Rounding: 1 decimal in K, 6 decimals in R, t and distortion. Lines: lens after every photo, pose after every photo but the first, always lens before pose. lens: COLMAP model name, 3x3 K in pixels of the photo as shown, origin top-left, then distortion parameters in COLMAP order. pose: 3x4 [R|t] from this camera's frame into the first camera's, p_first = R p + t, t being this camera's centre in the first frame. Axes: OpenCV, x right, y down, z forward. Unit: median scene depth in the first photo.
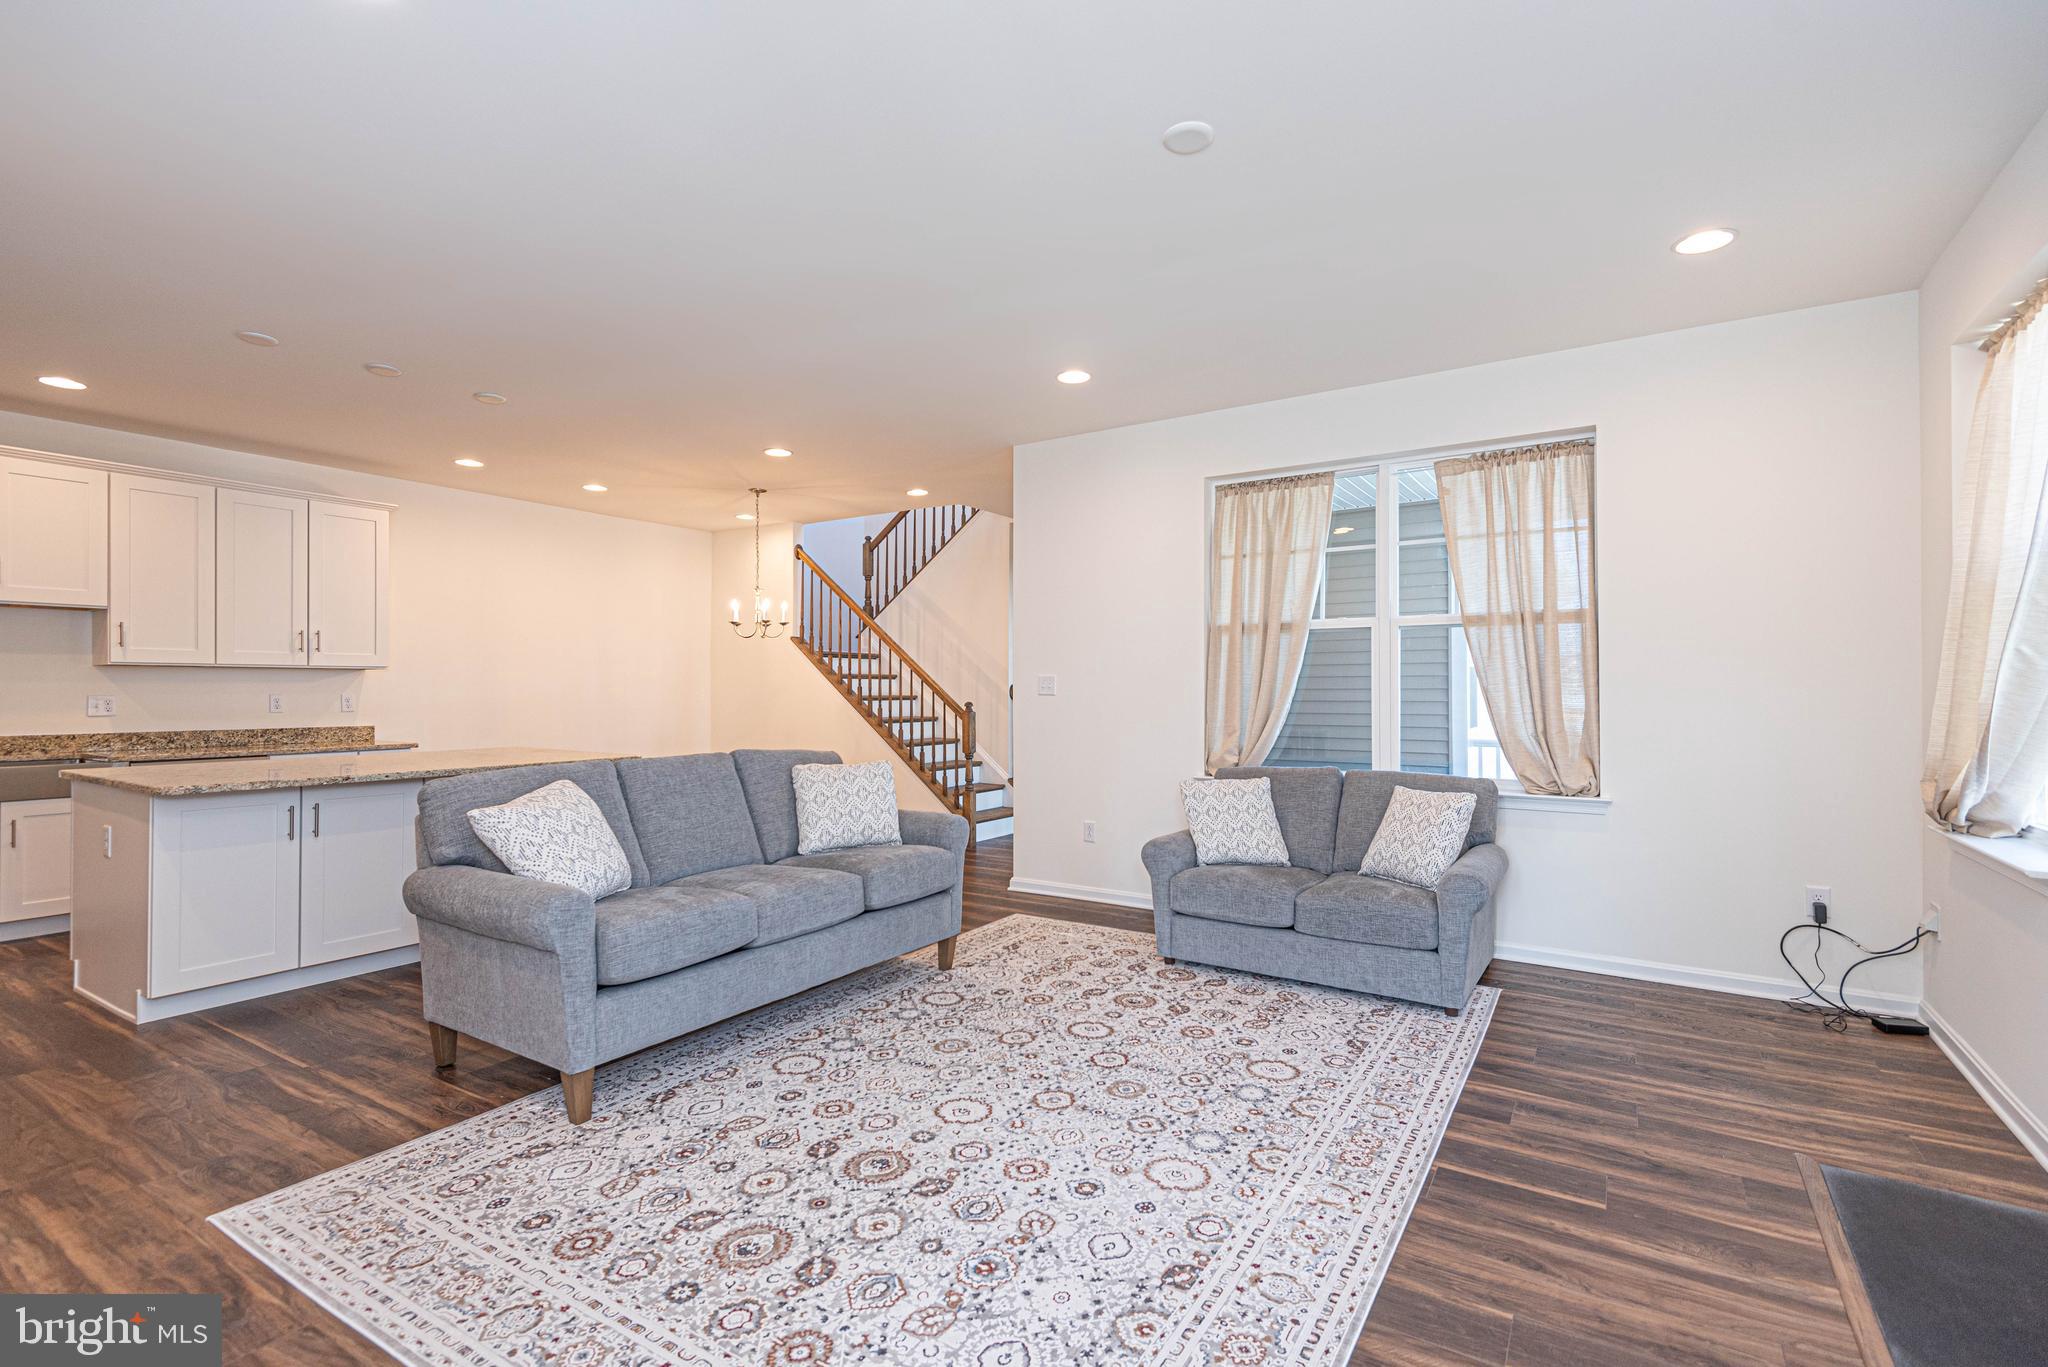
lens RADIAL K [[930.8, 0, 1030.1], [0, 930.8, 671.4], [0, 0, 1]] dist [0.023355, -0.011686]
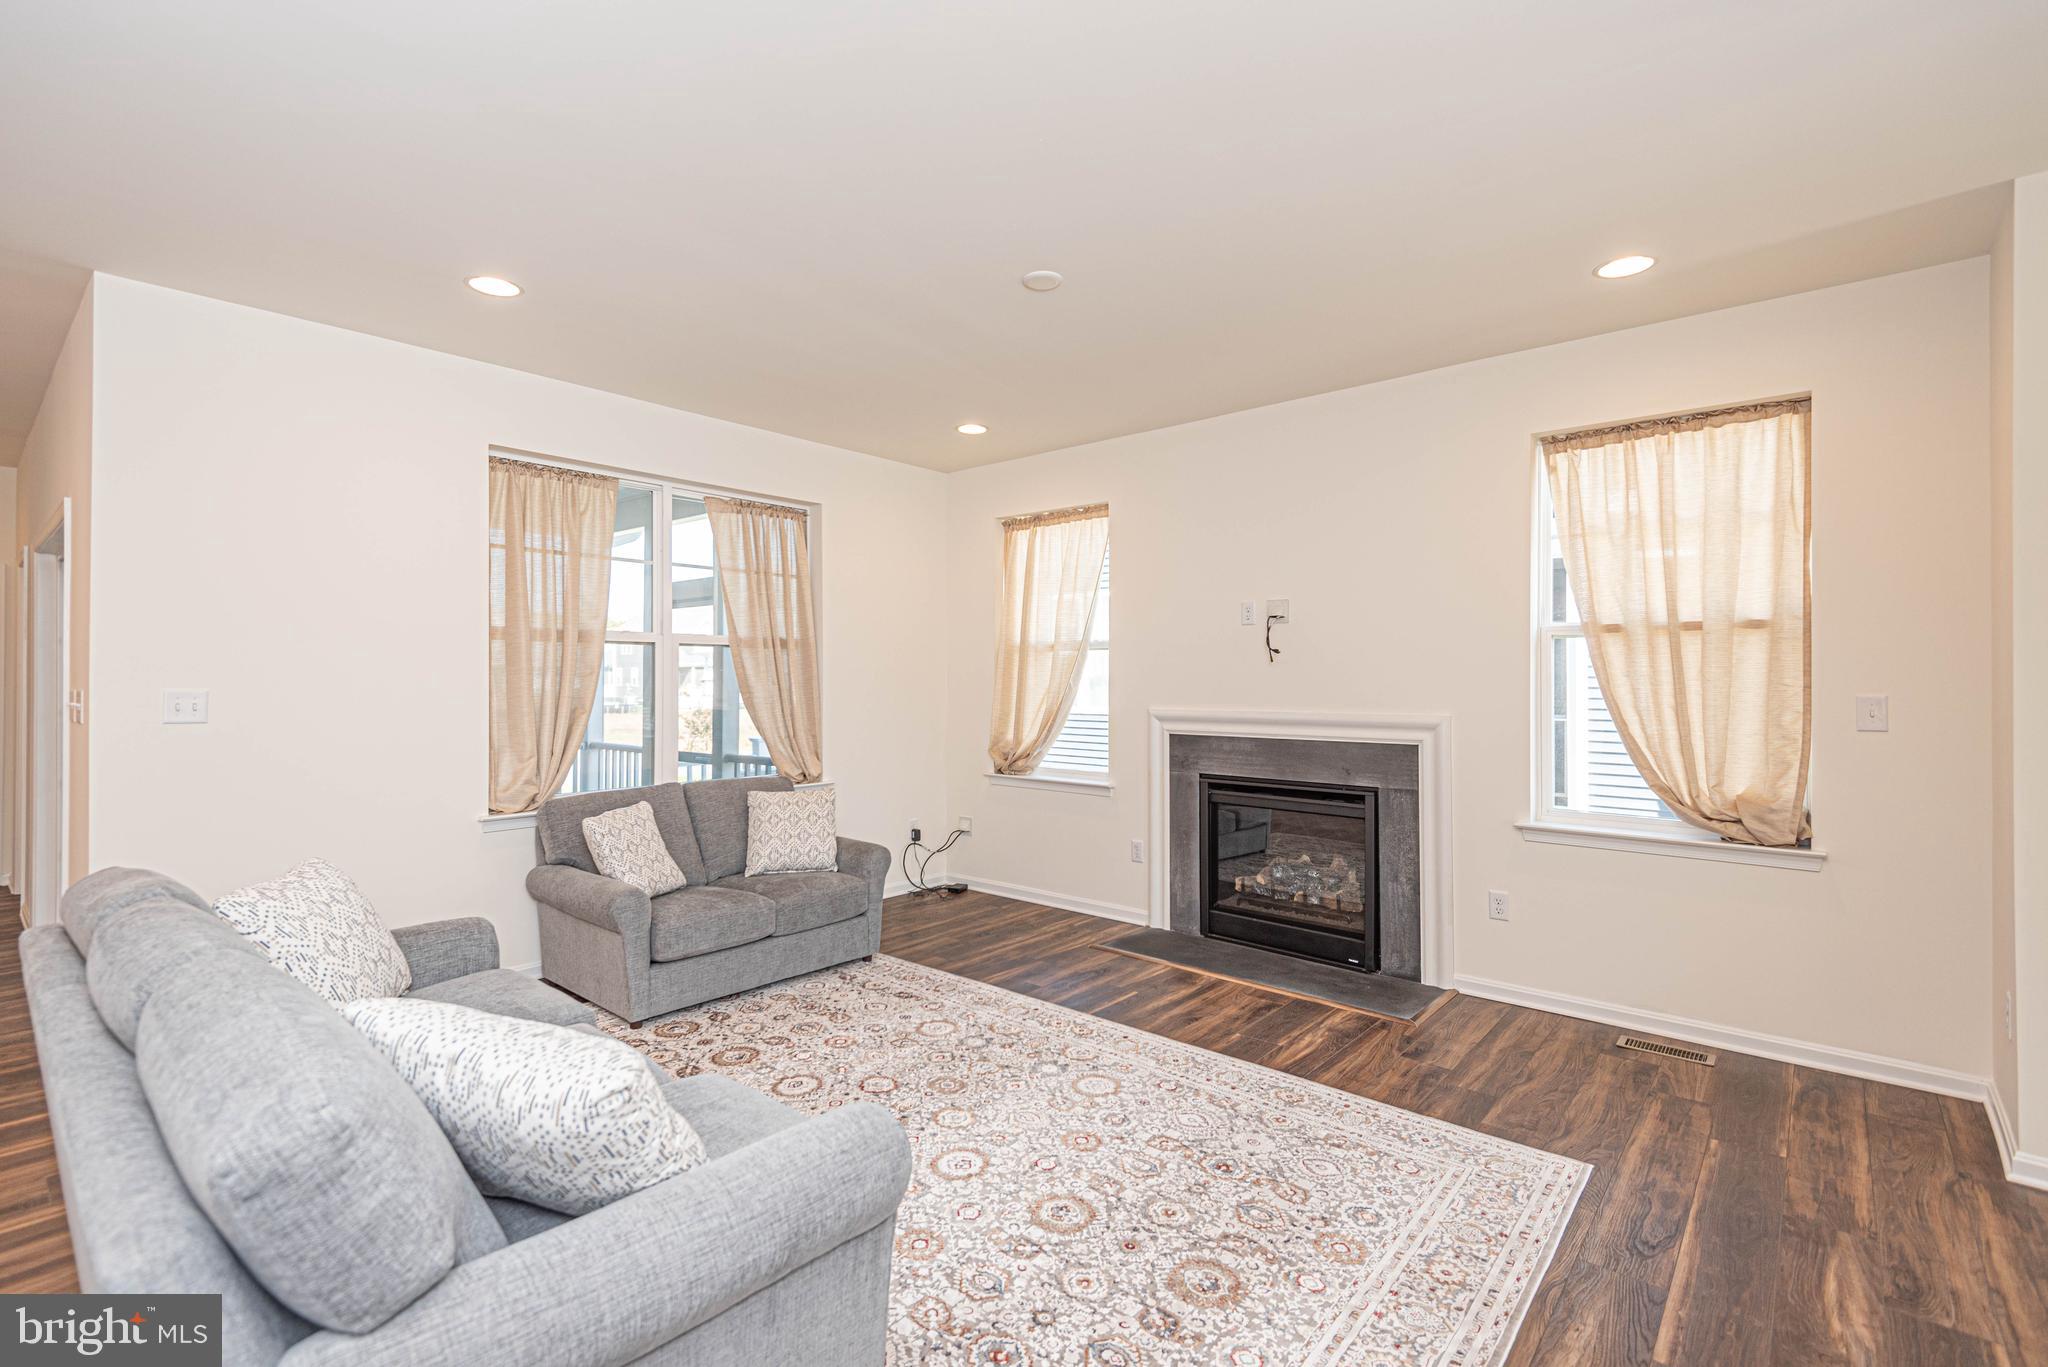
lens RADIAL K [[930.8, 0, 1018.3], [0, 930.8, 667.1], [0, 0, 1]] dist [0.023355, -0.011686]
pose [[0.155044, 0.008457, 0.987871, -0.856788], [-0.022019, 0.999745, -0.005103, -0.036336], [-0.987662, -0.020960, 0.155191, 0.664275]]
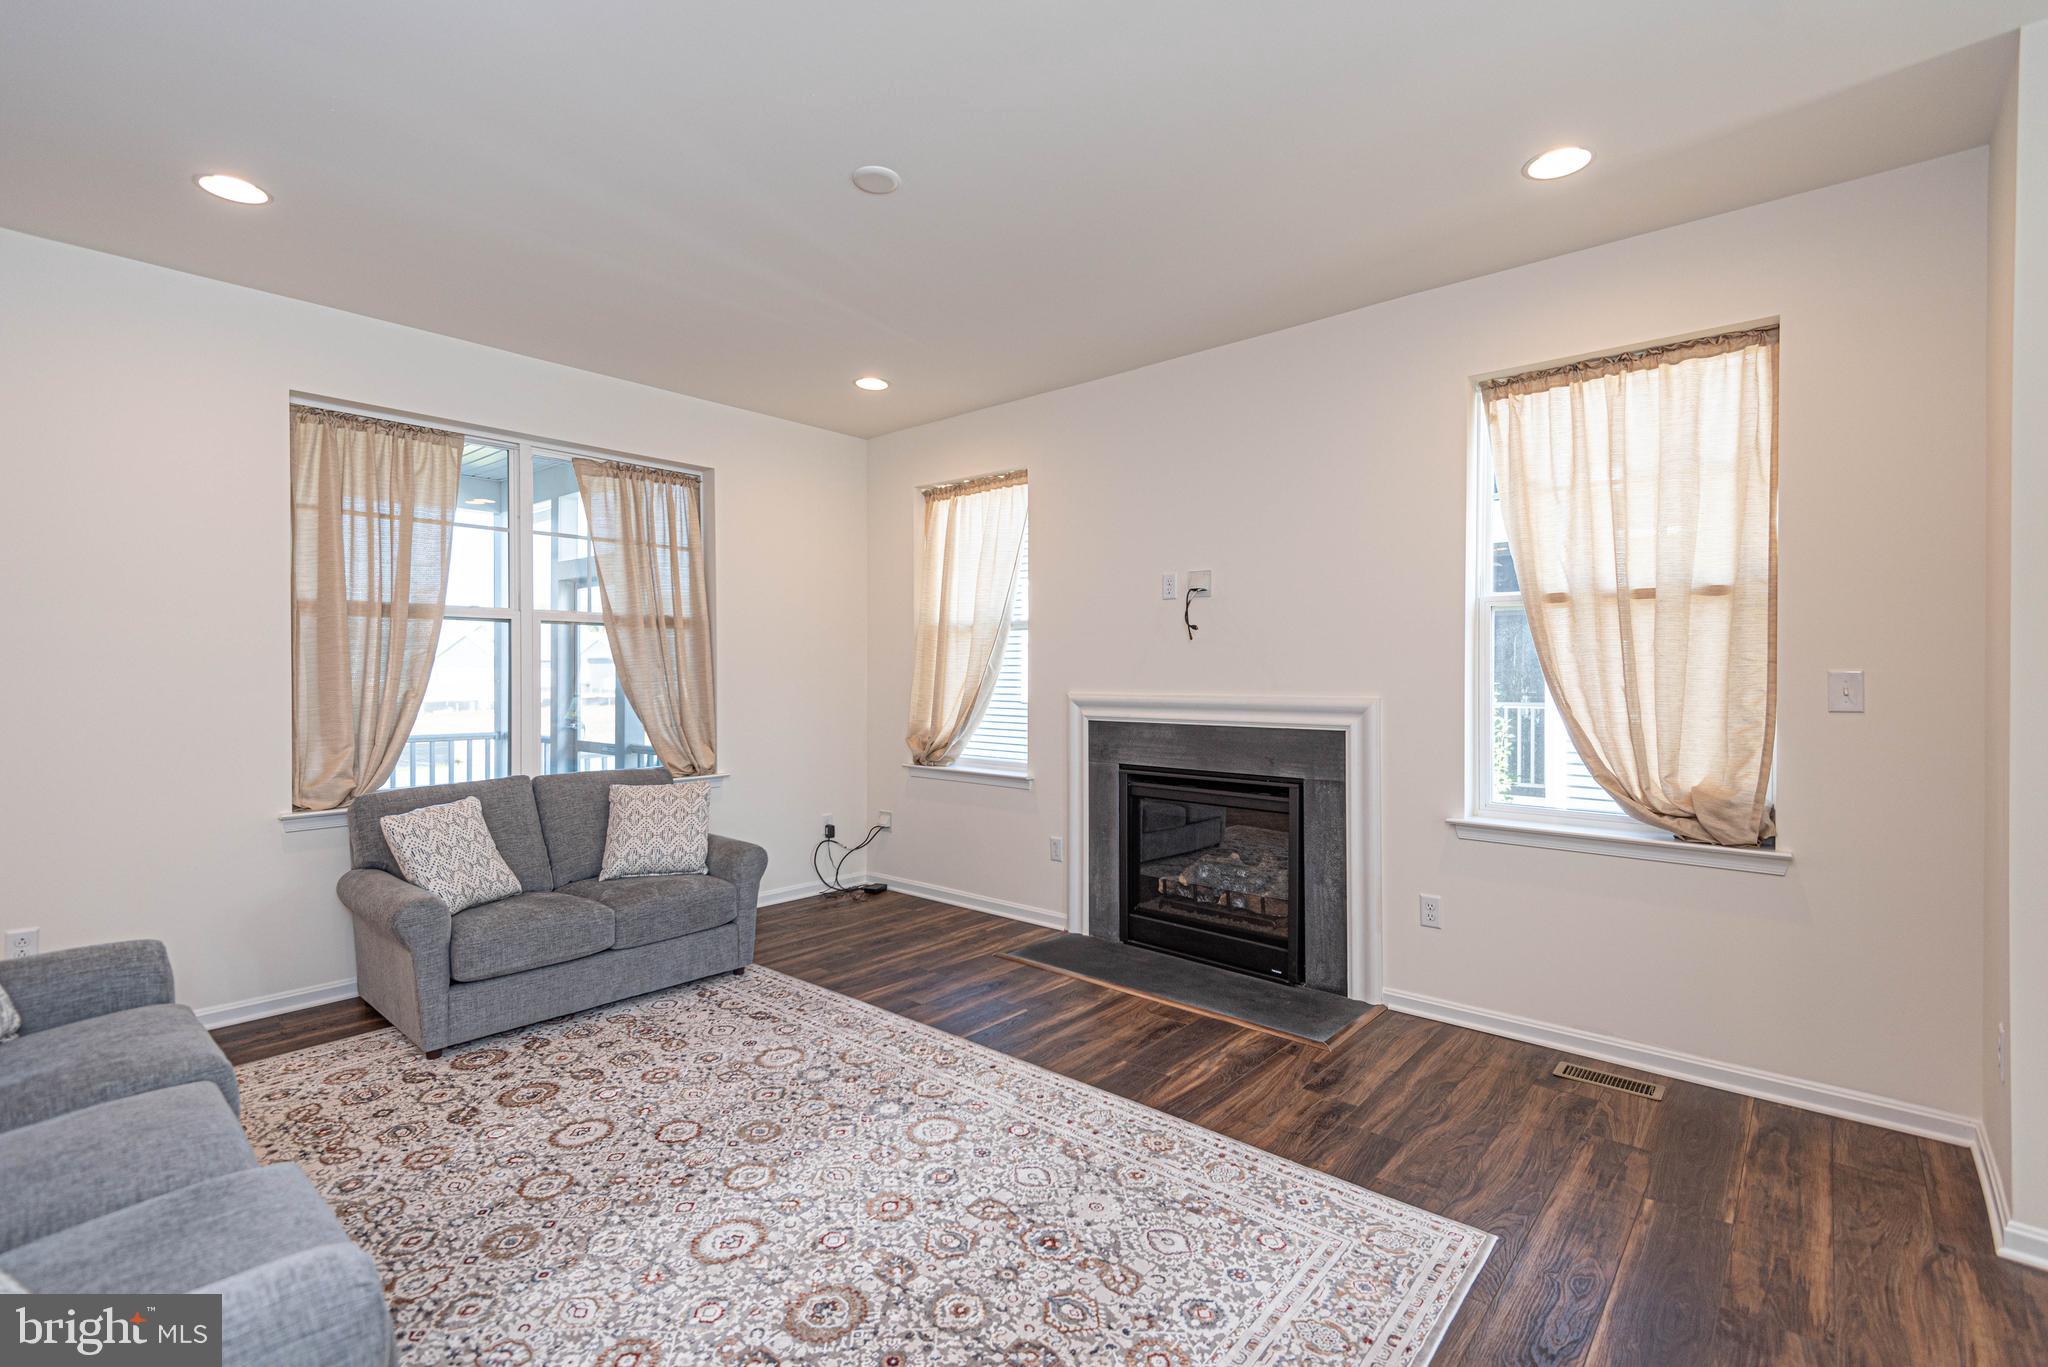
lens RADIAL K [[930.8, 0, 1028.6], [0, 930.8, 667.2], [0, 0, 1]] dist [0.023355, -0.011686]
pose [[0.148350, 0.000025, 0.988935, -0.687865], [-0.021141, 0.999772, 0.003146, -0.021471], [-0.988709, -0.021374, 0.148317, 0.533129]]
